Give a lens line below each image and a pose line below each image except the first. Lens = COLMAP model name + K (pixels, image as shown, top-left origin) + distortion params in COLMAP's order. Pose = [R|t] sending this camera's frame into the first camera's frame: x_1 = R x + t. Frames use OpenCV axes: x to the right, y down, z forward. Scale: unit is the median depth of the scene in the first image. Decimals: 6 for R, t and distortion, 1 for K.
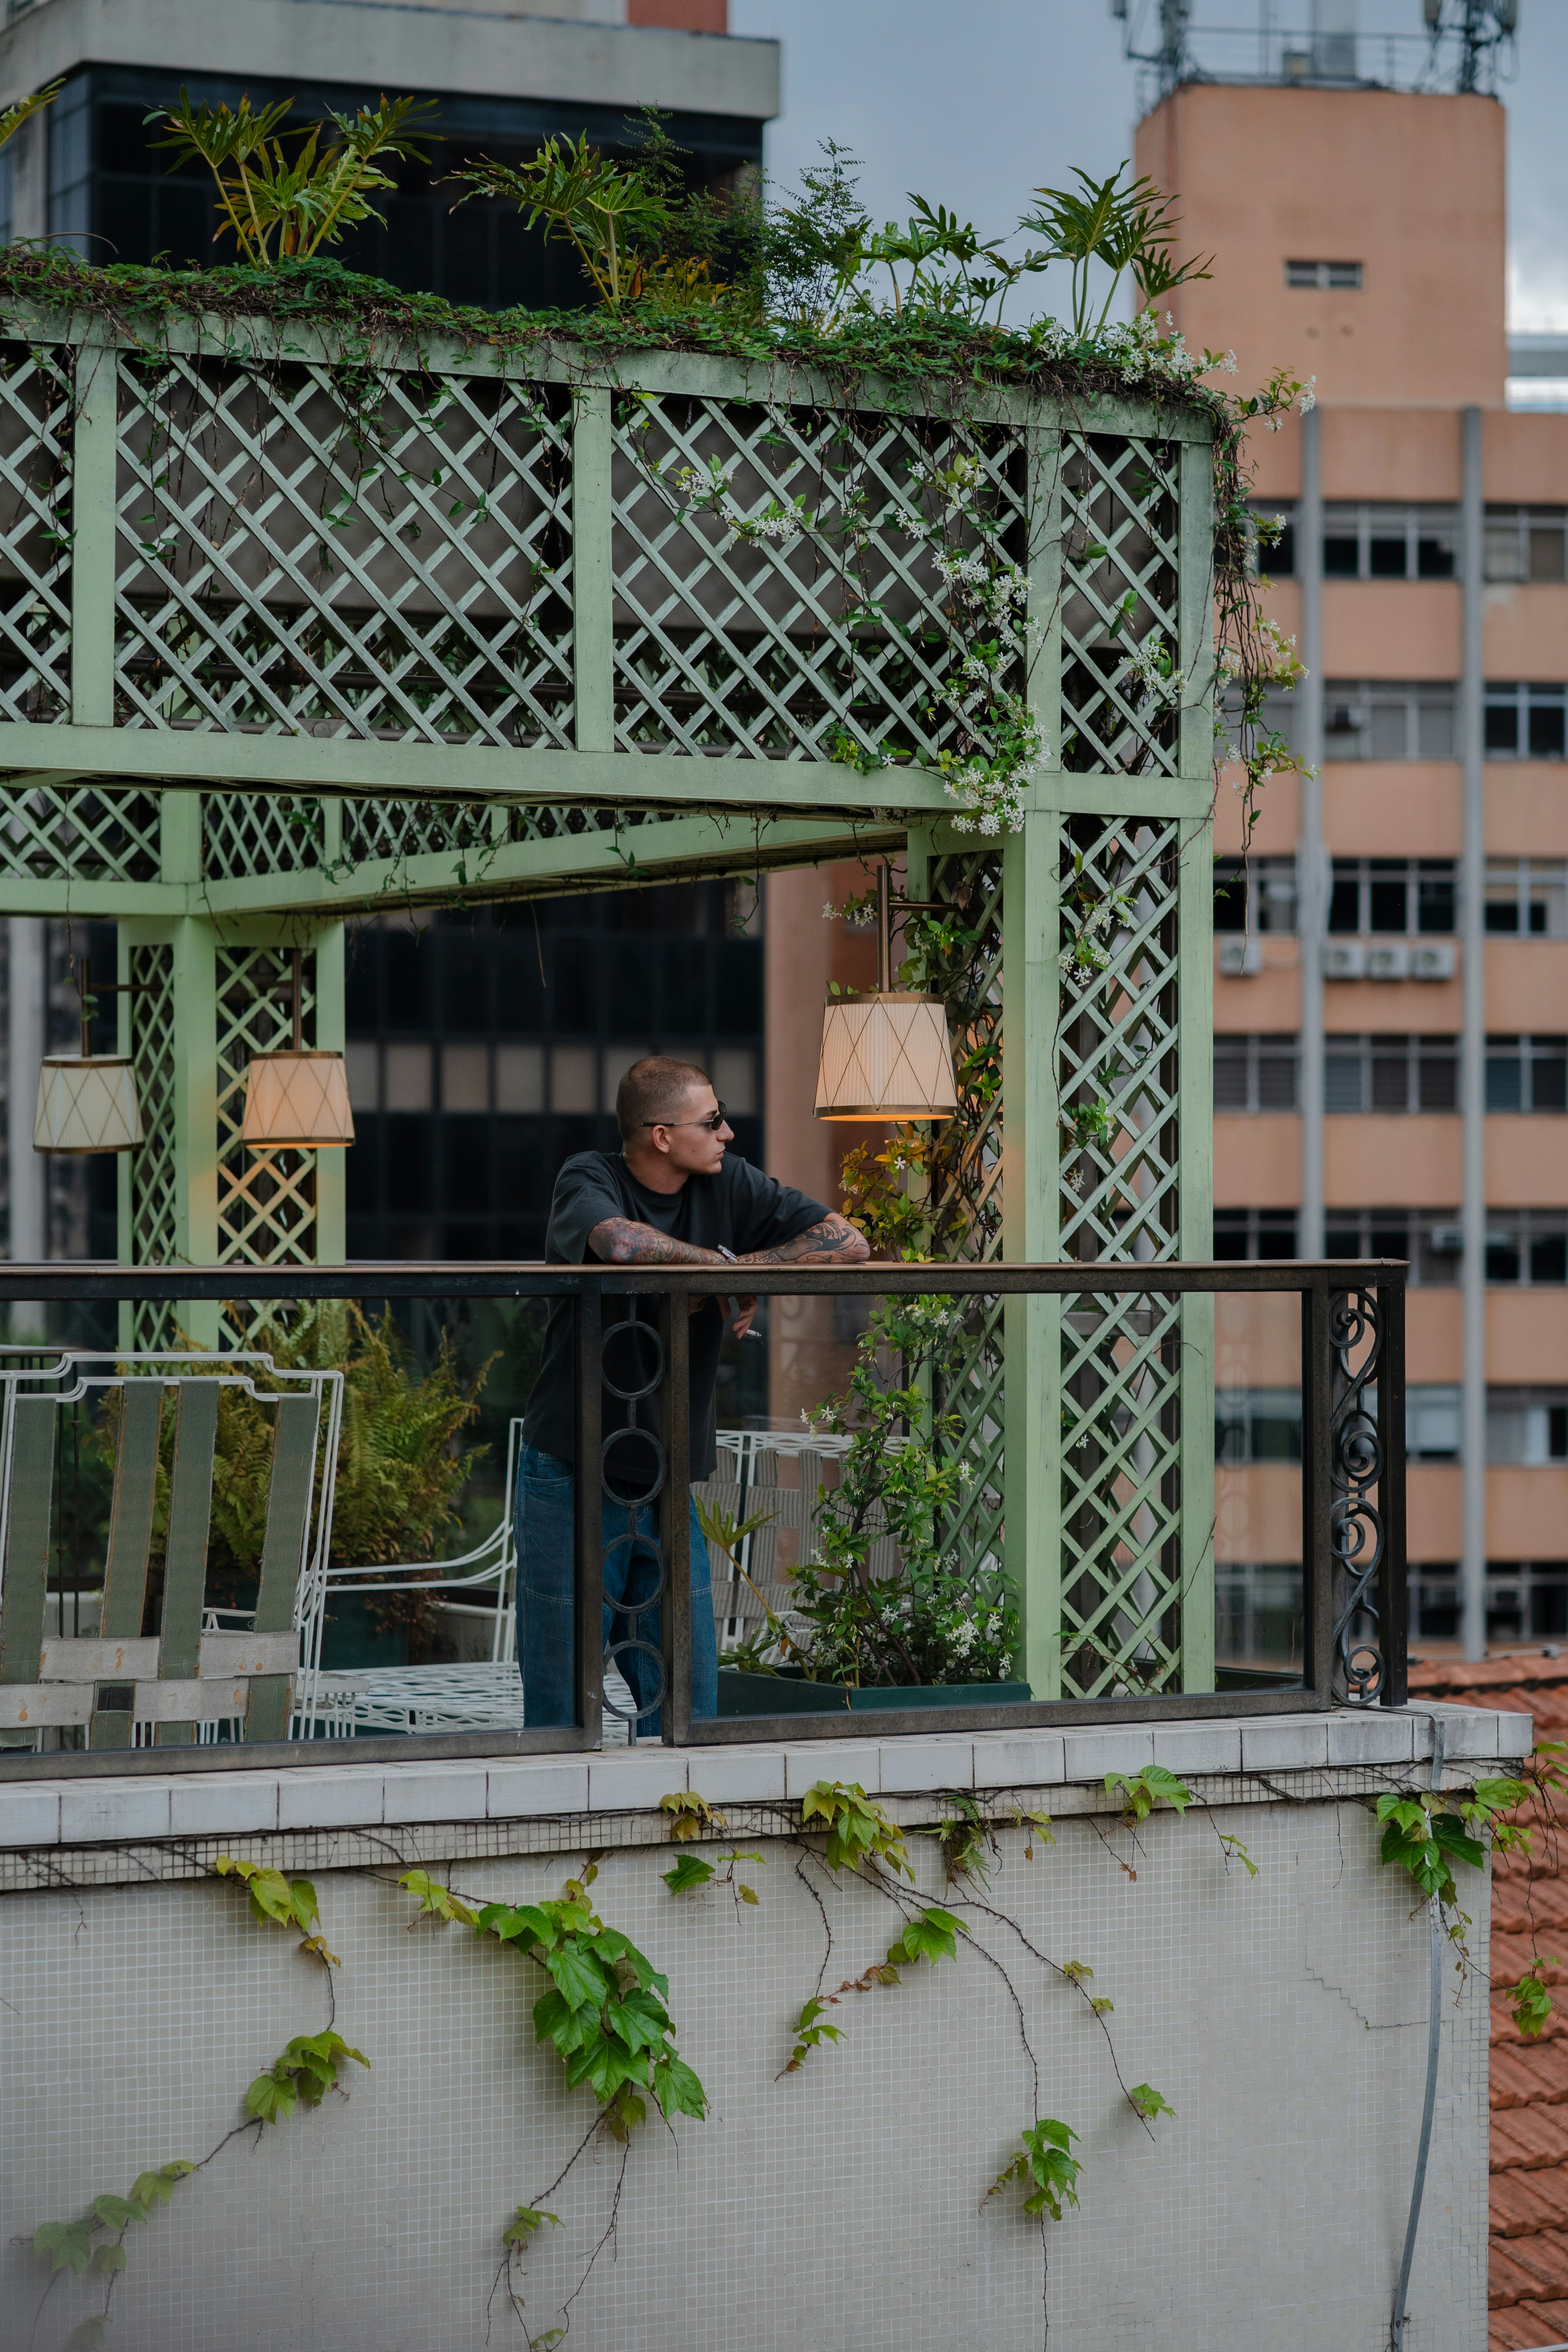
lens RADIAL K [[6422.7, 0, 784.0], [0, 6422.7, 1176.0], [0, 0, 1]] dist [0.061053, -0.656517]
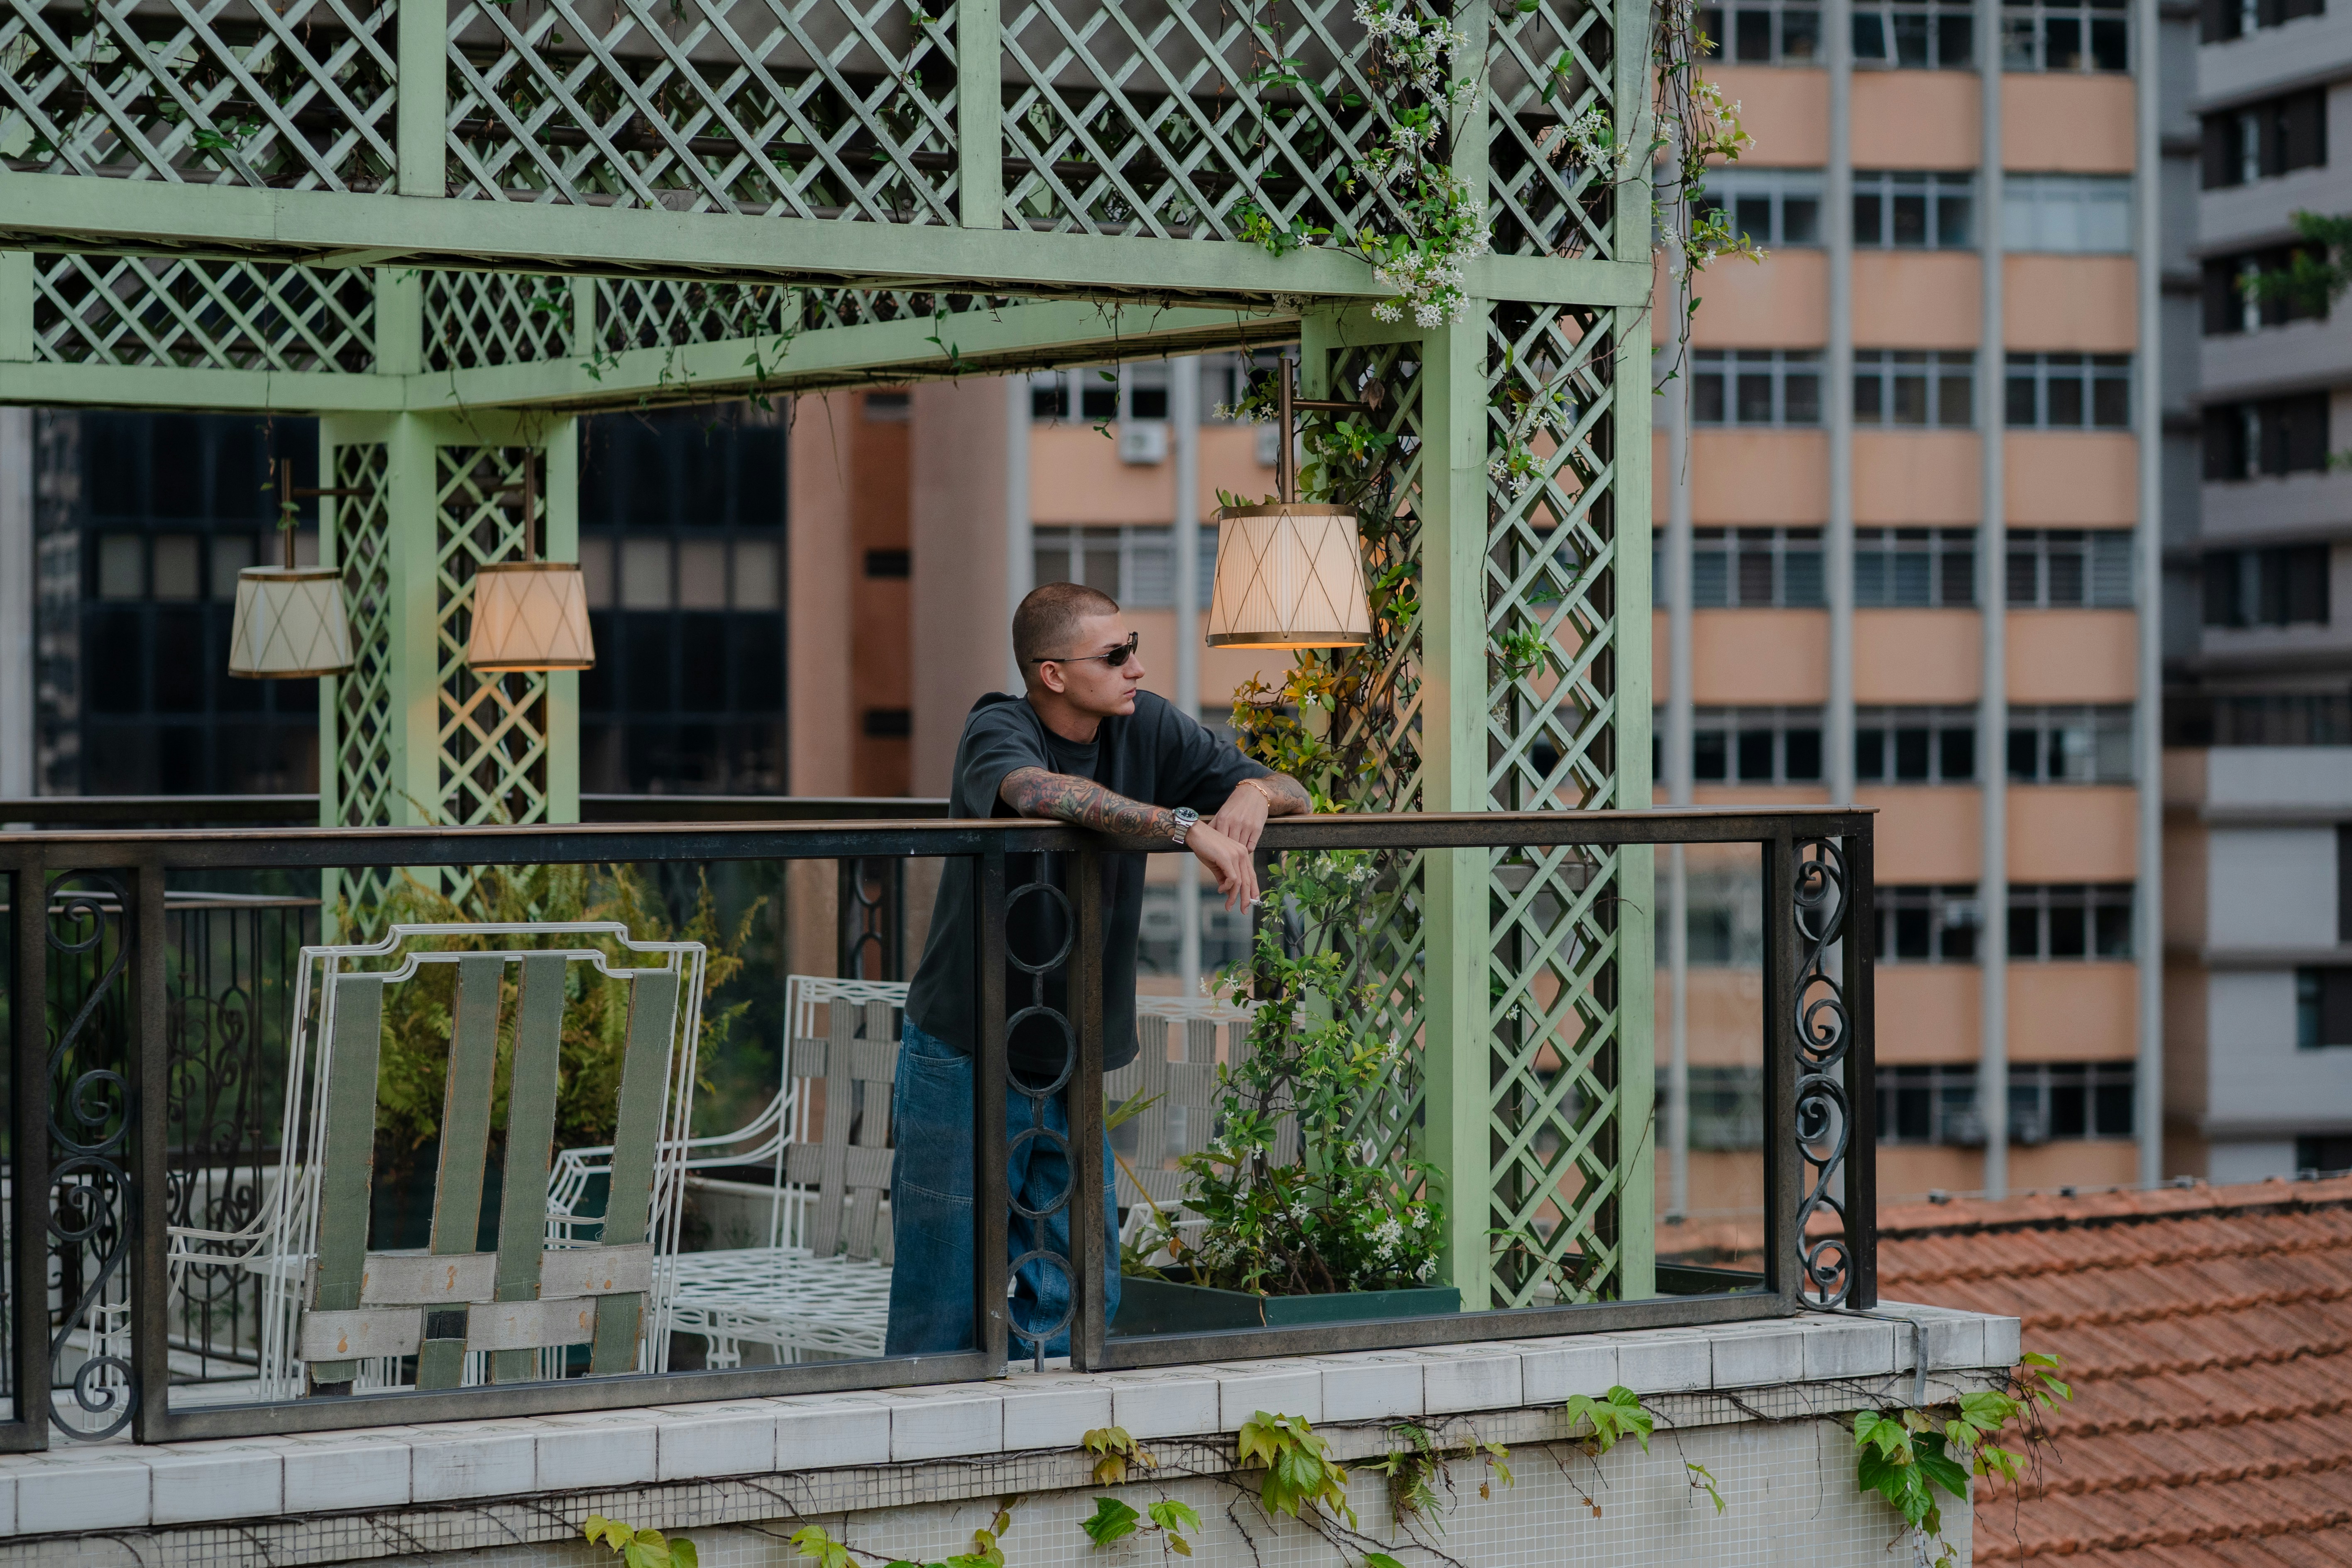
lens RADIAL K [[6422.8, 0, 1176.3], [0, 6422.8, 656.0], [0, 0, 1]] dist [0.061053, -0.656517]
pose [[0.996806, -0.001341, 0.079851, -0.071003], [0.001372, 0.999999, -0.000337, -0.007508], [-0.079851, 0.000445, 0.996807, 0.125313]]
